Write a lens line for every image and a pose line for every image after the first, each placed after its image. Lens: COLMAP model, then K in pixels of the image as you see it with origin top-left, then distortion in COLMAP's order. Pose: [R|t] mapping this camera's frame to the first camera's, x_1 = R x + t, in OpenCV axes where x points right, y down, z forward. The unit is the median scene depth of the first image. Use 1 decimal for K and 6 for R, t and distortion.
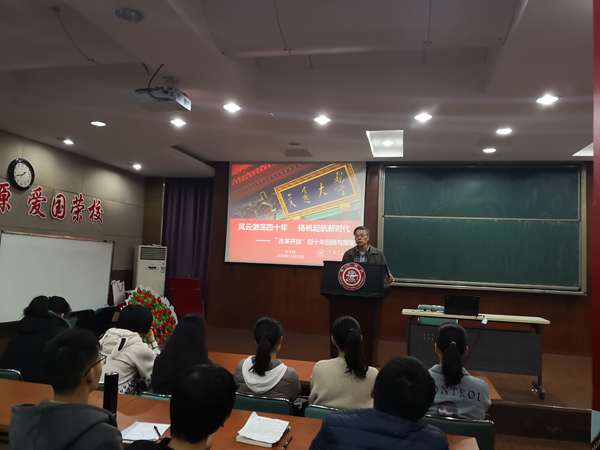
lens RADIAL K [[477.1, 0, 300.0], [0, 477.1, 225.0], [0, 0, 1]] dist [0.033399, -0.004745]
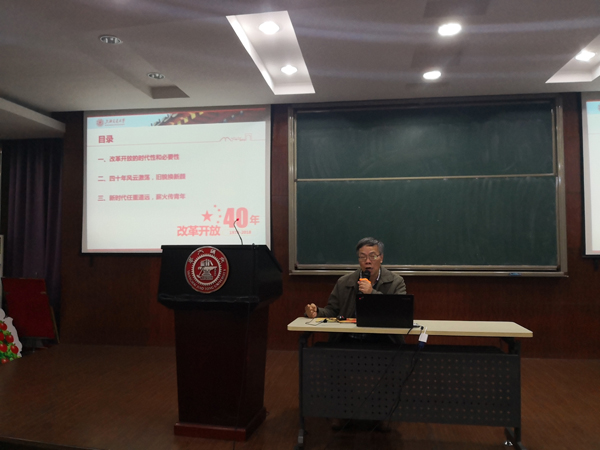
lens RADIAL K [[477.1, 0, 300.0], [0, 477.1, 225.0], [0, 0, 1]] dist [0.033399, -0.004745]
pose [[0.996263, -0.040036, 0.076537, 0.131023], [0.037521, 0.998717, 0.034018, 0.026644], [-0.077800, -0.031019, 0.996486, 0.292143]]
